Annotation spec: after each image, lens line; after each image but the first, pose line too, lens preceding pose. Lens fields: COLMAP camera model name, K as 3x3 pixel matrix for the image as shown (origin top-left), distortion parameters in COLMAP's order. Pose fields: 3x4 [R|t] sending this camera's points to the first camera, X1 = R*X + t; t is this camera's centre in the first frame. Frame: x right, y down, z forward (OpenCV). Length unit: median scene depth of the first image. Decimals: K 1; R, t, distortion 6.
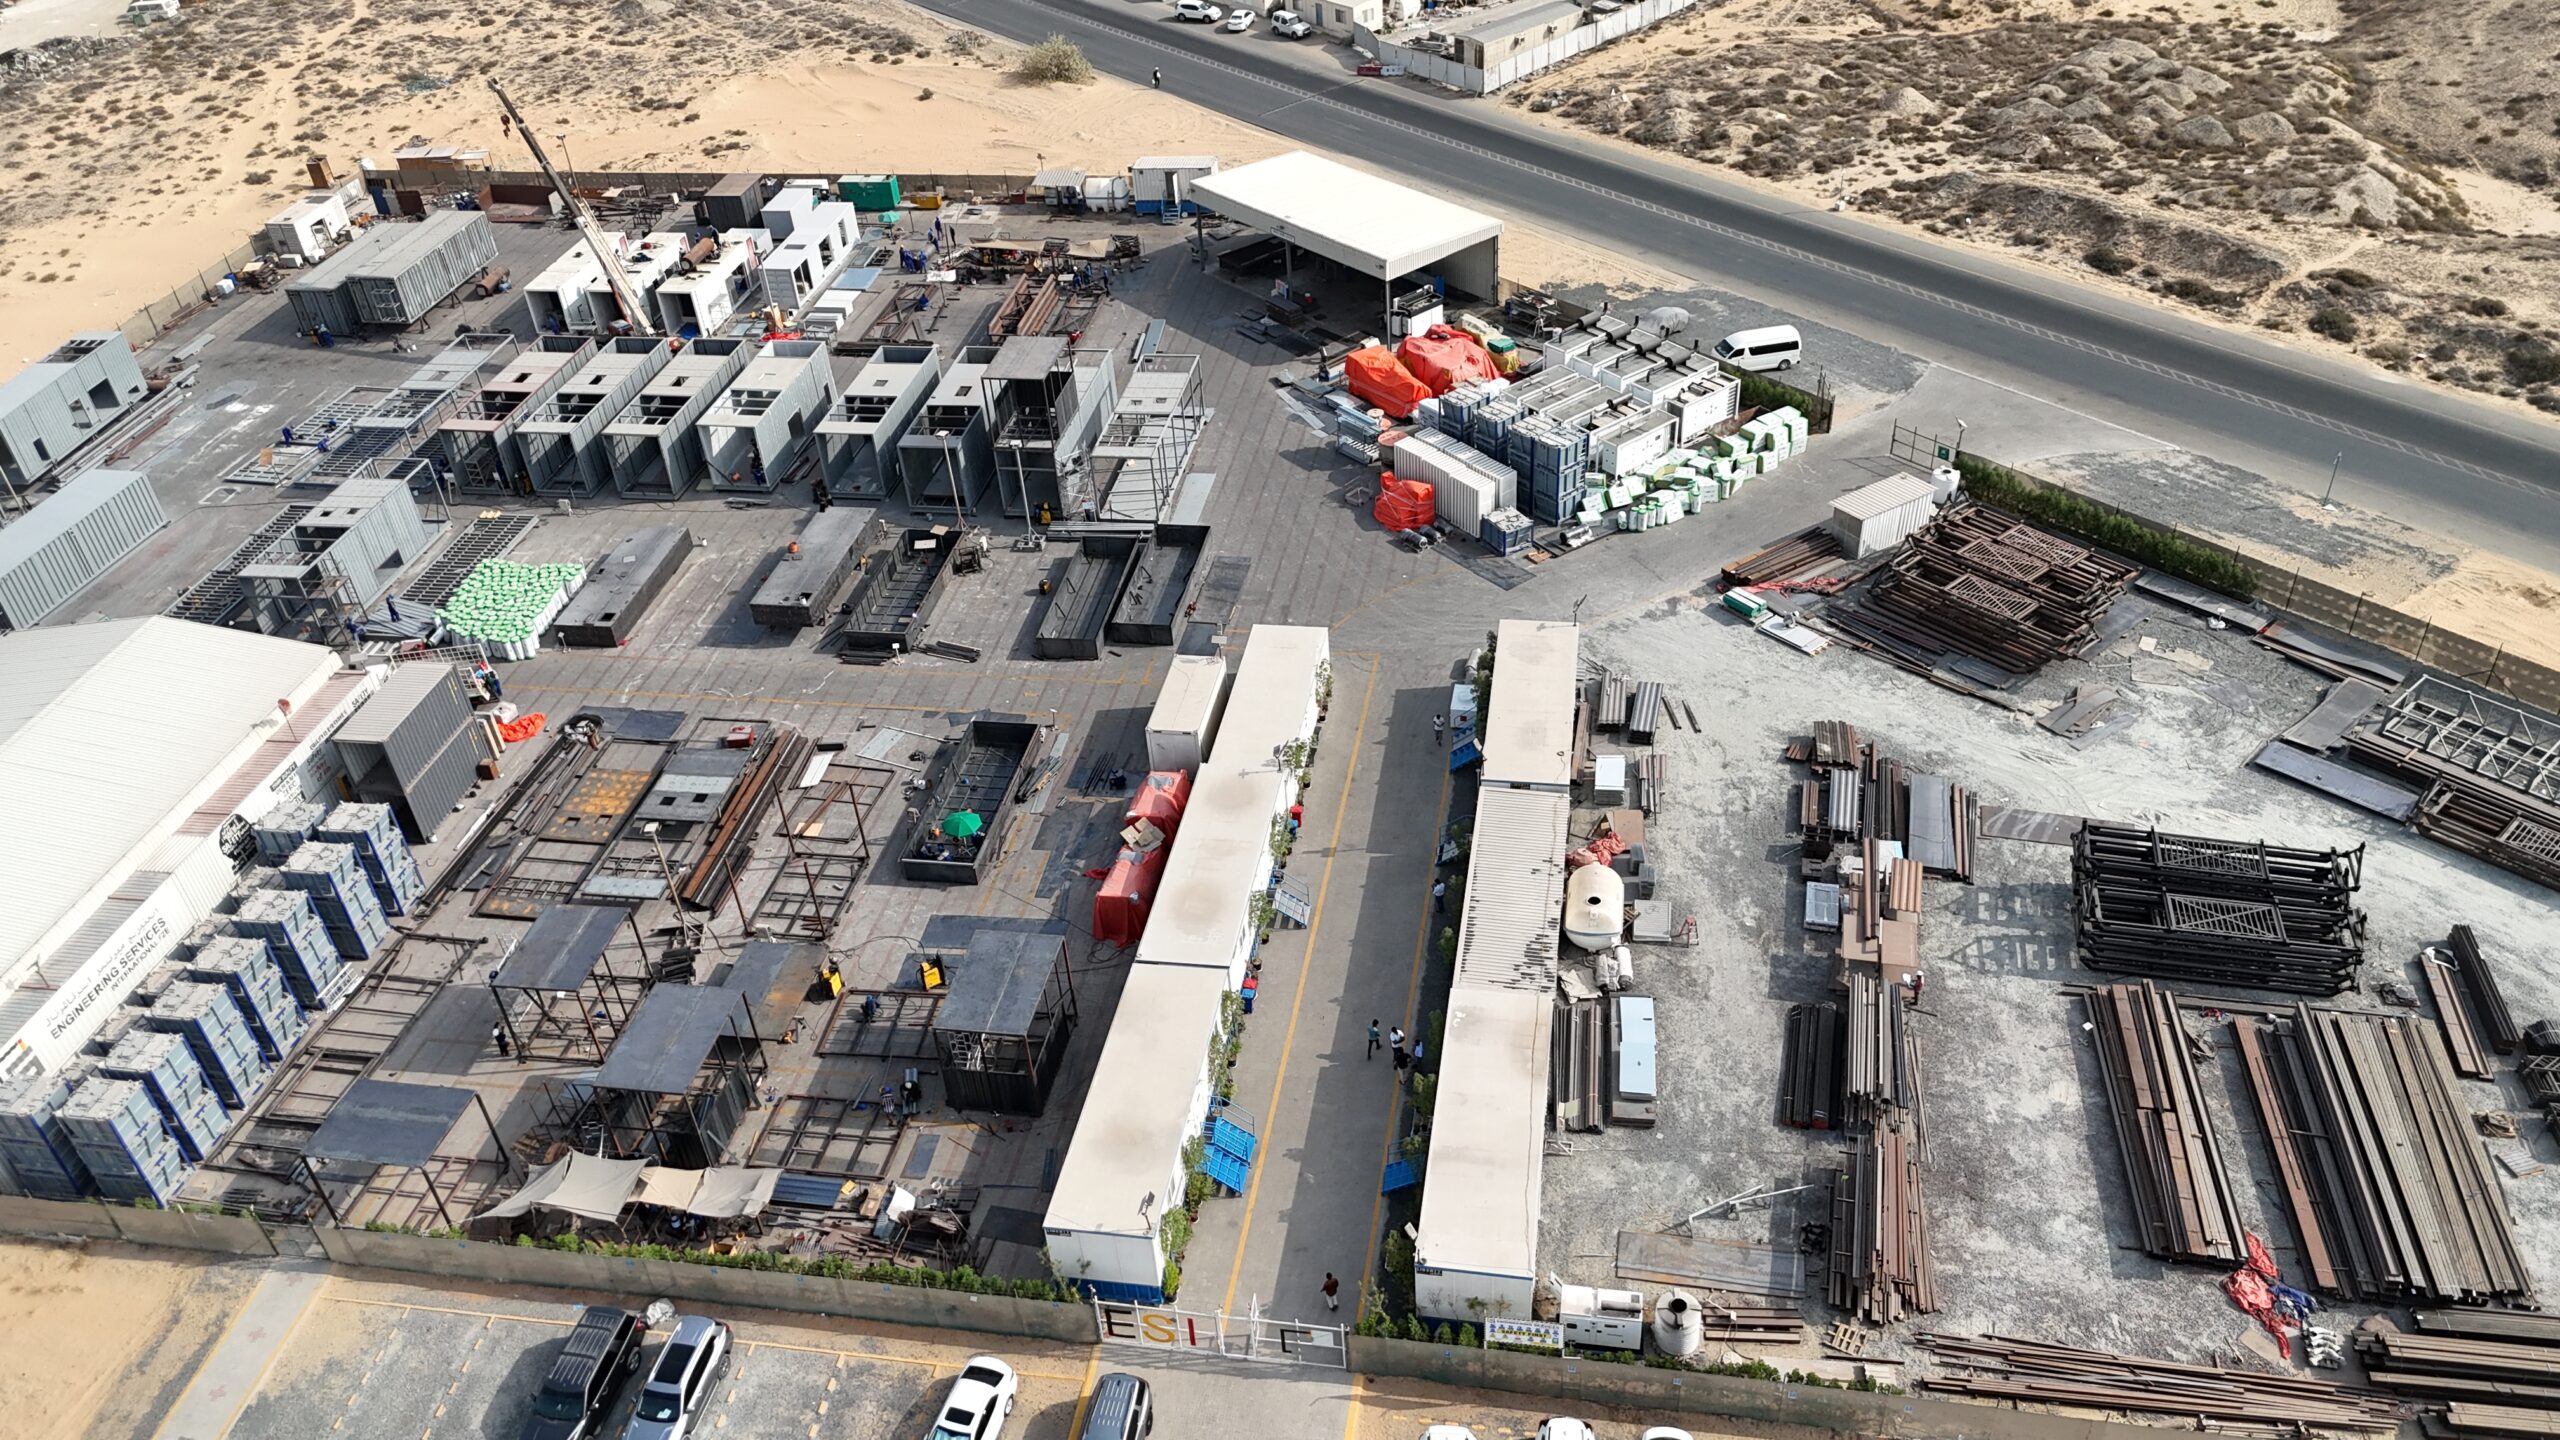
lens RADIAL K [[1849.9, 0, 1278.2], [0, 1849.9, 707.1], [0, 0, 1]] dist [0.046976, -0.047368]
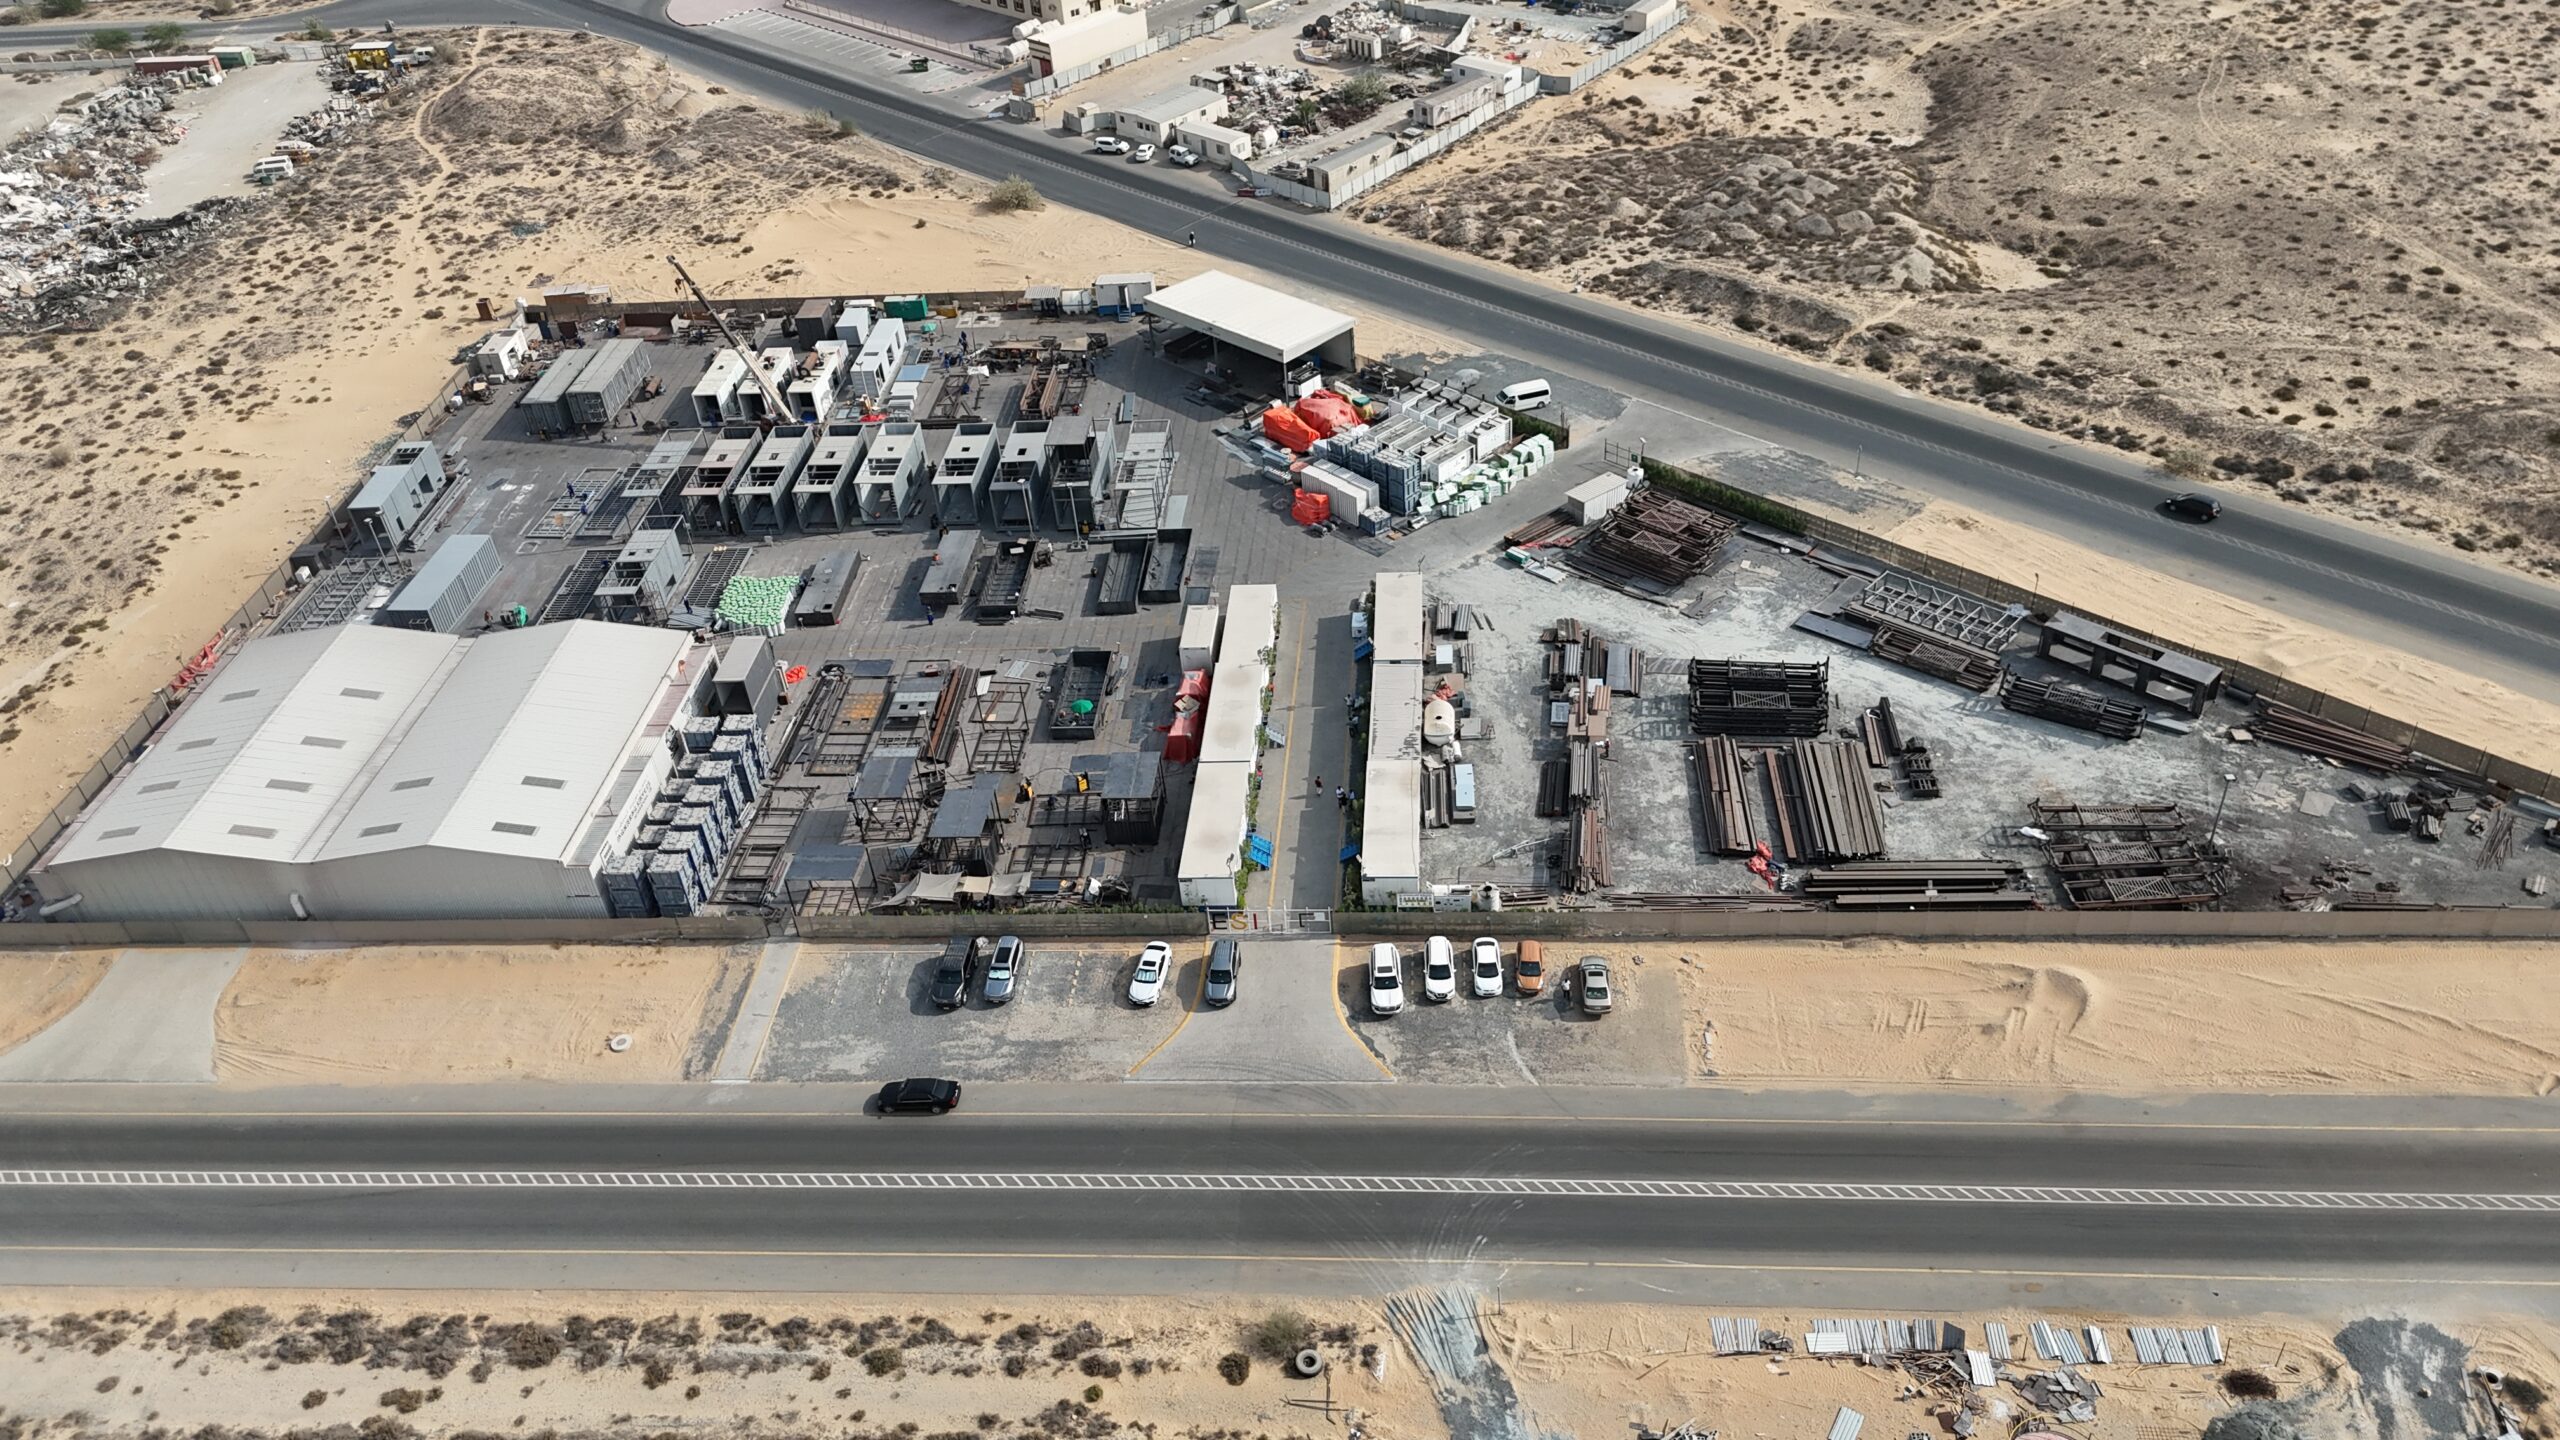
lens RADIAL K [[1849.9, 0, 1280.7], [0, 1849.9, 729.4], [0, 0, 1]] dist [0.046976, -0.047368]
pose [[0.994679, -0.067565, 0.077774, -0.100917], [0.066557, 0.997663, 0.015482, 0.058965], [-0.078638, -0.010223, 0.996851, -0.639197]]
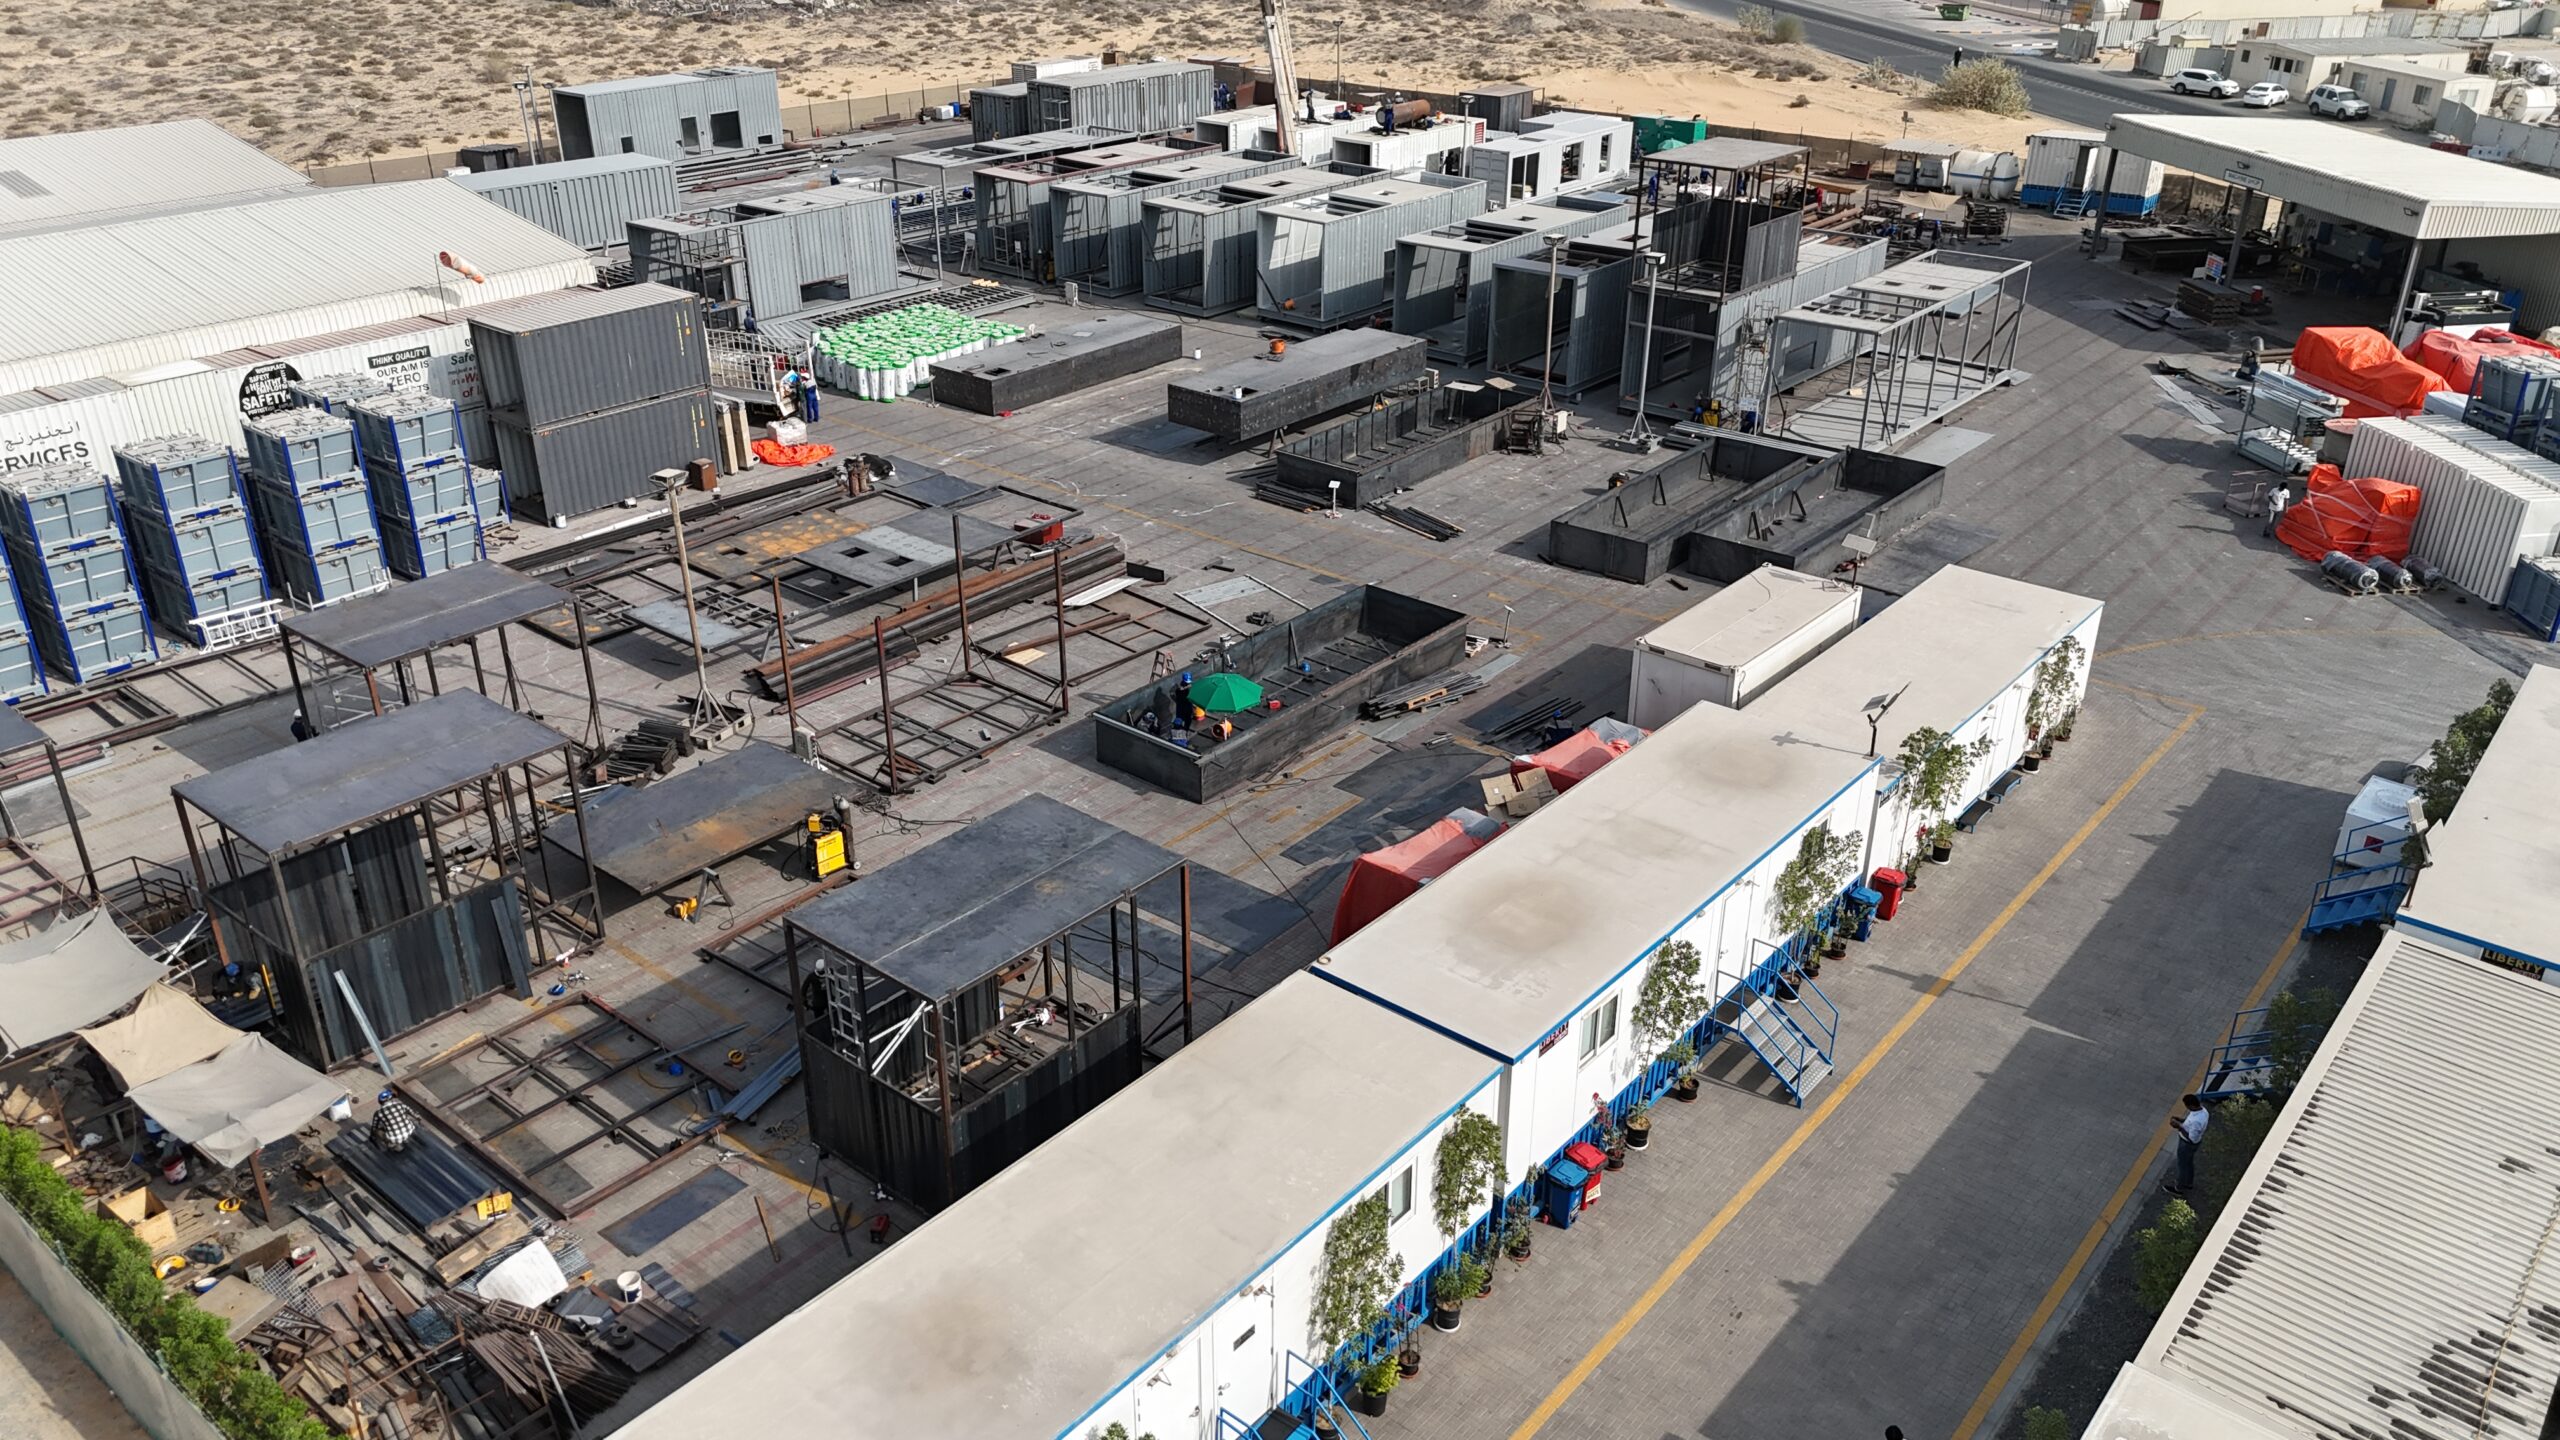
lens RADIAL K [[1849.9, 0, 1285.5], [0, 1849.9, 708.2], [0, 0, 1]] dist [0.046976, -0.047368]
pose [[0.860693, 0.275084, -0.428411, 0.053809], [-0.341215, 0.936190, -0.084383, 0.087284], [0.377862, 0.218808, 0.899635, 0.455540]]
